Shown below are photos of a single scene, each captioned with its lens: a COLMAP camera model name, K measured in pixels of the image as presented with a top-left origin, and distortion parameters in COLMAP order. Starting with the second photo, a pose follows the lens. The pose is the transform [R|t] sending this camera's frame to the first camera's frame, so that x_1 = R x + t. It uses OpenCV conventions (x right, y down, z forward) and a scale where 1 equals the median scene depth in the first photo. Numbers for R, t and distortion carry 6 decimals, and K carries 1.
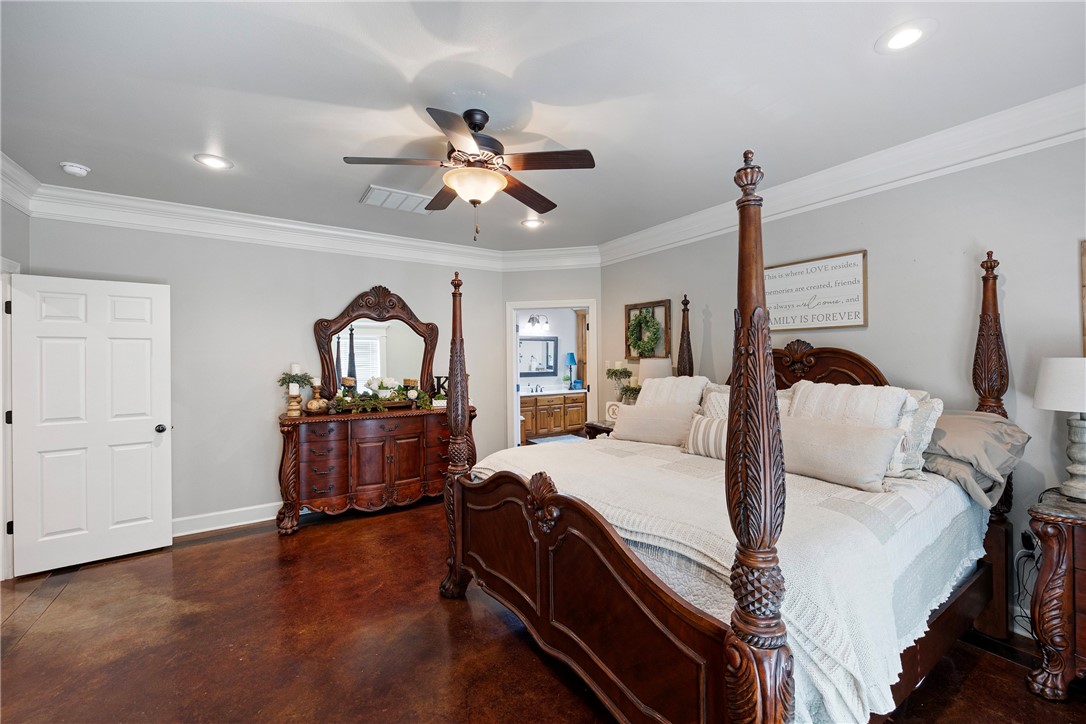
lens RADIAL K [[437.4, 0, 542.2], [0, 437.4, 360.3], [0, 0, 1]] dist [-0.000284, 0.000022]
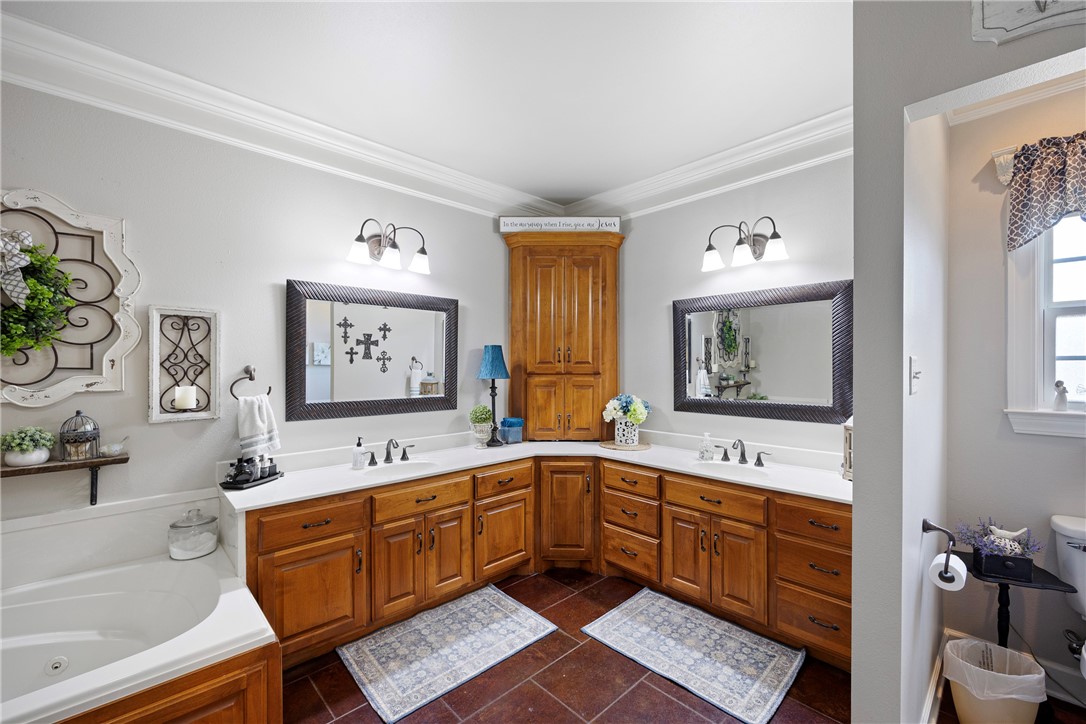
lens RADIAL K [[446.3, 0, 540.1], [0, 446.3, 365.1], [0, 0, 1]] dist [-0.000946, -0.000122]
pose [[0.984542, 0.003995, 0.175104, 0.038673], [-0.002270, 0.999947, -0.010052, 0.003506], [-0.175135, 0.009499, 0.984499, 0.628250]]
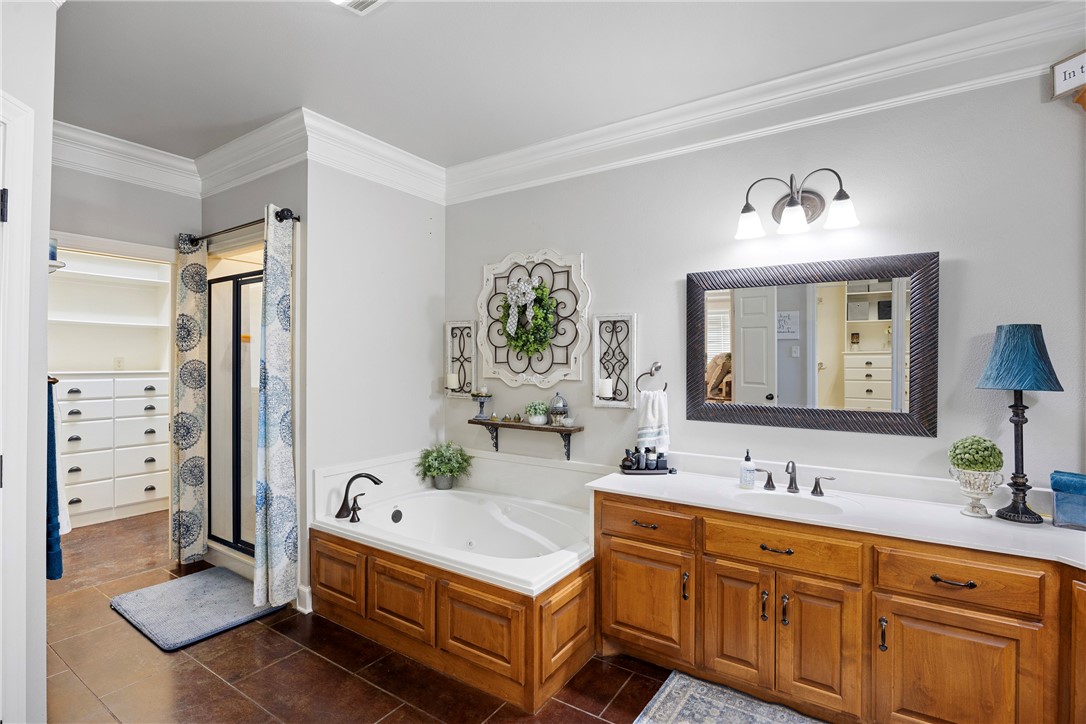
lens RADIAL K [[509.2, 0, 547.6], [0, 509.2, 356.7], [0, 0, 1]] dist [-0.013405, 0.000004]
pose [[0.401980, -0.001268, -0.915647, 0.186117], [-0.013672, 0.999879, -0.007387, 0.001411], [0.915546, 0.015488, 0.401915, 0.731499]]
